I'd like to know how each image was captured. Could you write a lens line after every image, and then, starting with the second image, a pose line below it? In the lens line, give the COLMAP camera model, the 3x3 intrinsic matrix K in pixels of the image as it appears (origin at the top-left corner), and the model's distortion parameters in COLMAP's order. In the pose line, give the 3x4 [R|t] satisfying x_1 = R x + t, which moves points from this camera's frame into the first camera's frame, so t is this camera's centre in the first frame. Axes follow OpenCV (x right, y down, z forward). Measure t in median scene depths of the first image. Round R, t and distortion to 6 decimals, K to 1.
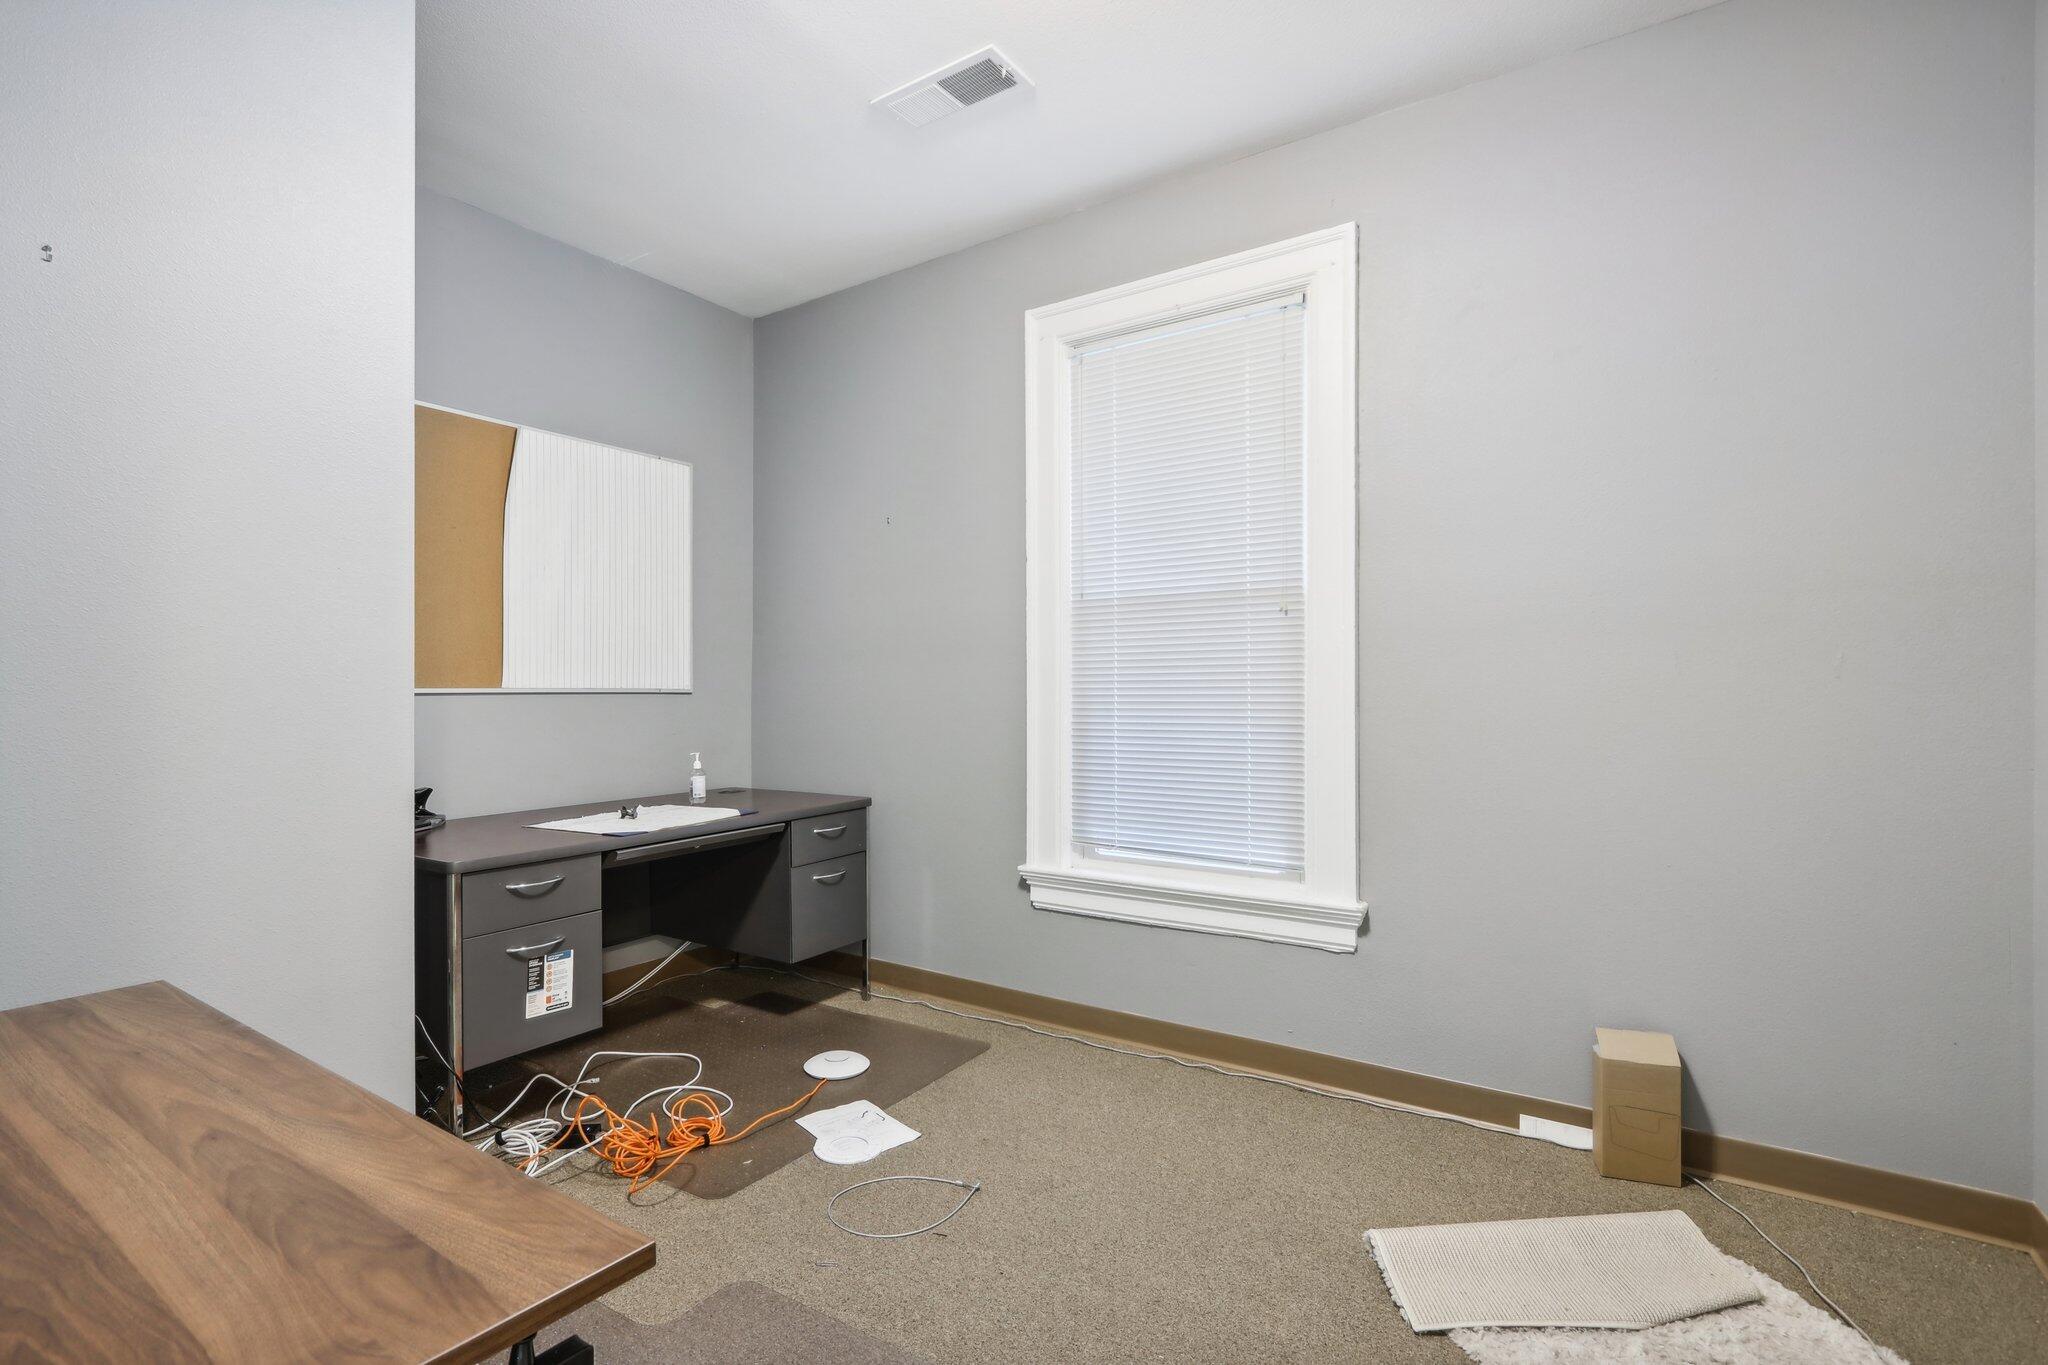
lens RADIAL K [[975.2, 0, 980.9], [0, 975.2, 686.6], [0, 0, 1]] dist [-0.012096, 0.000702]
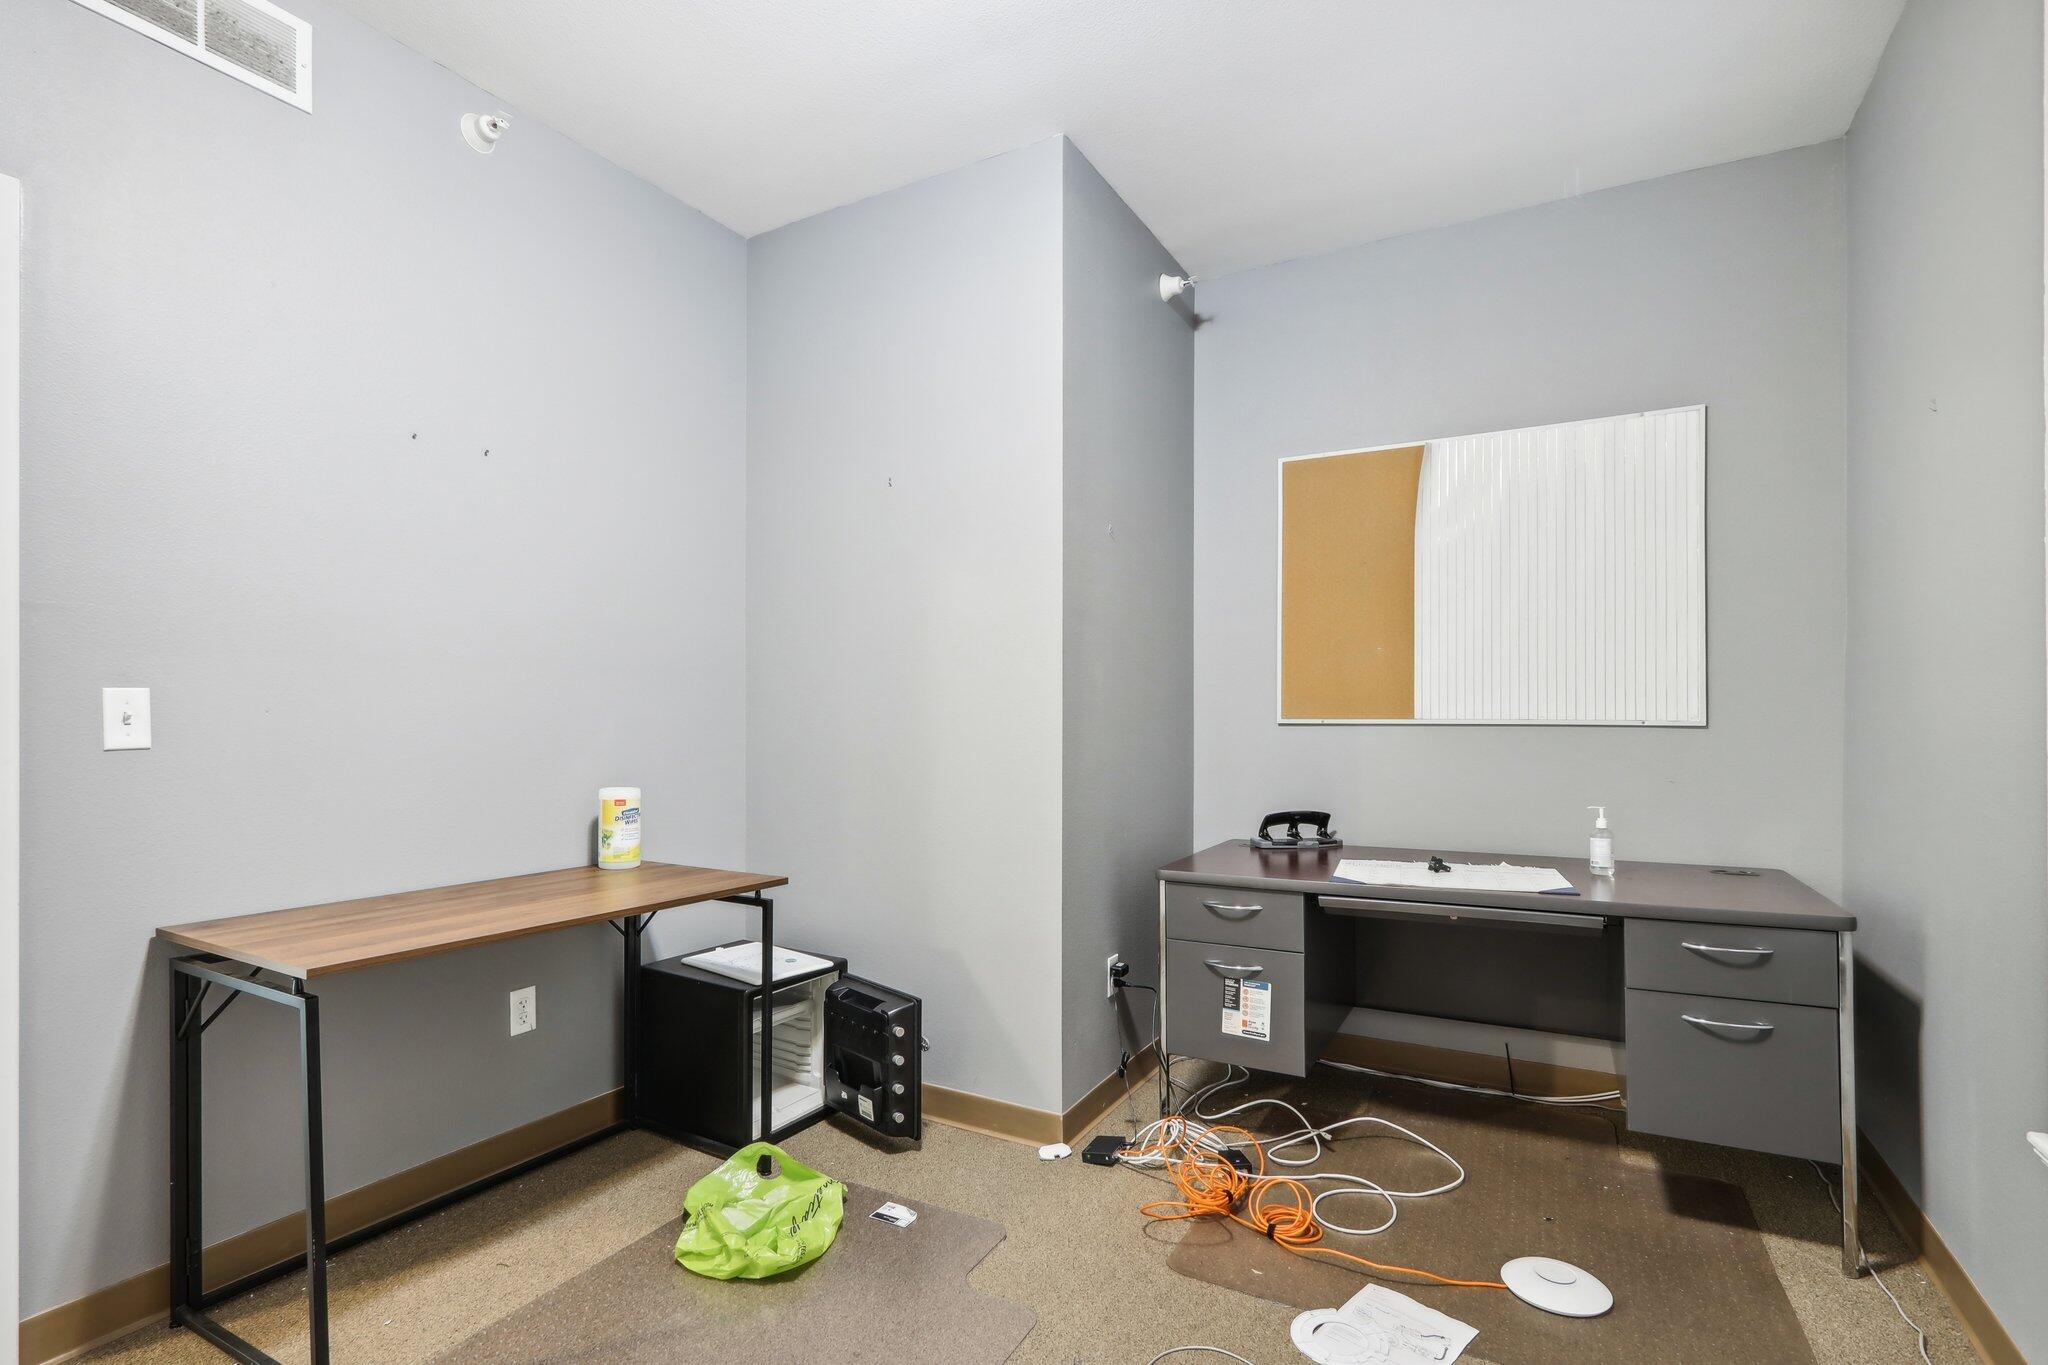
lens RADIAL K [[990.9, 0, 1019.3], [0, 990.9, 714.2], [0, 0, 1]] dist [-0.000599, 0.000406]
pose [[0.097213, -0.001815, -0.995262, 0.492642], [0.000672, 0.999998, -0.001758, -0.002240], [0.995263, -0.000498, 0.097214, 0.568017]]
